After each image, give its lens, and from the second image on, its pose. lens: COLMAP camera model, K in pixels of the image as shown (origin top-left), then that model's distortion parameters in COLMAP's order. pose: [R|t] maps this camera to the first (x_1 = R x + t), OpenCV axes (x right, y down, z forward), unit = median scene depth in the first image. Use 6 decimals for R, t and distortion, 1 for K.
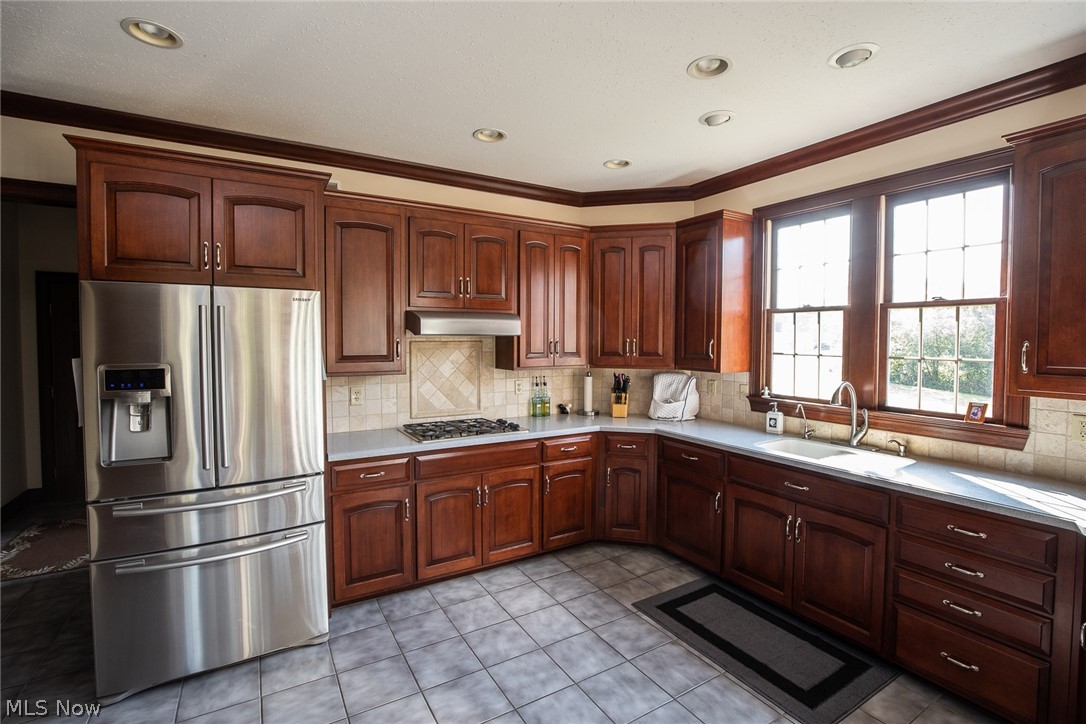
lens RADIAL K [[497.2, 0, 549.5], [0, 497.2, 358.0], [0, 0, 1]] dist [-0.026902, 0.001690]
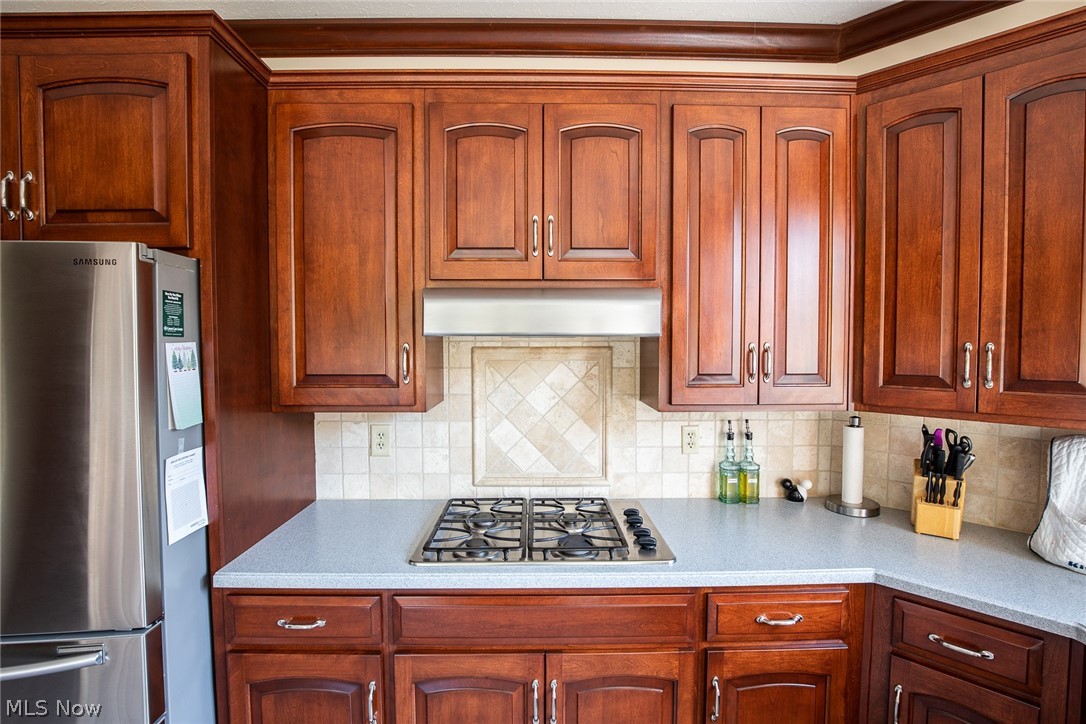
lens RADIAL K [[497.2, 0, 547.1], [0, 497.2, 356.4], [0, 0, 1]] dist [-0.026902, 0.001690]
pose [[0.865318, 0.013434, -0.501044, 0.064852], [-0.017943, 0.999830, -0.004181, -0.020855], [0.500902, 0.012608, 0.865412, 0.510653]]
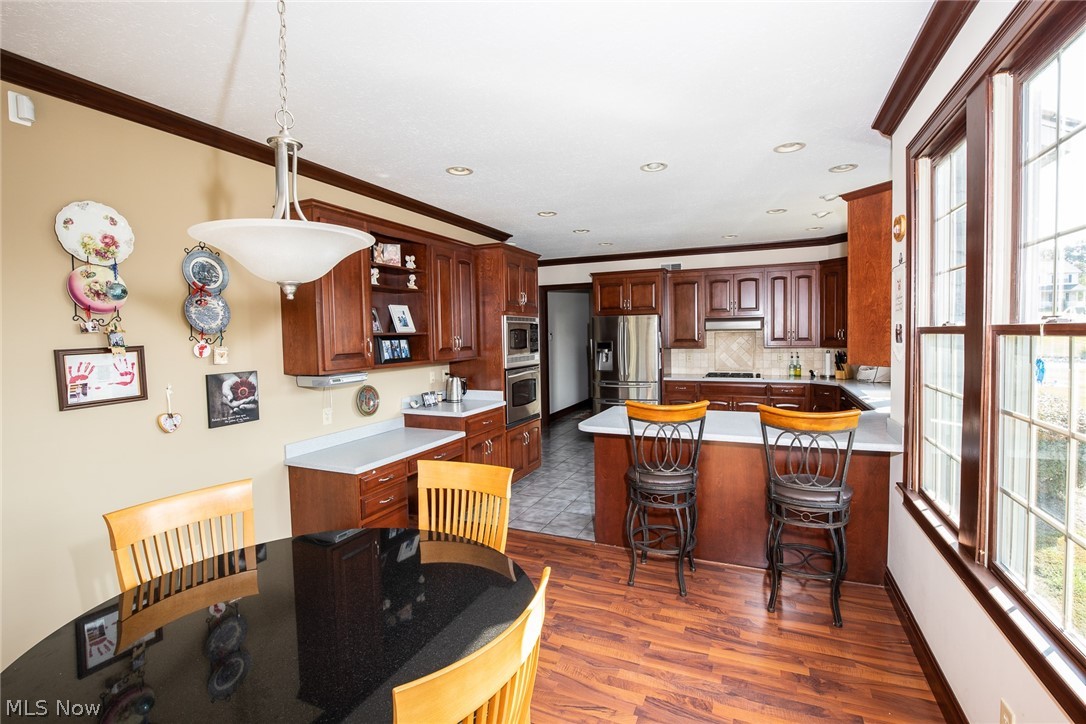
lens RADIAL K [[497.2, 0, 546.3], [0, 497.2, 359.3], [0, 0, 1]] dist [-0.026902, 0.001690]
pose [[0.568231, 0.028669, -0.822369, 0.919116], [-0.013795, 0.999584, 0.025315, 0.031263], [0.822753, -0.003040, 0.568391, -0.669067]]
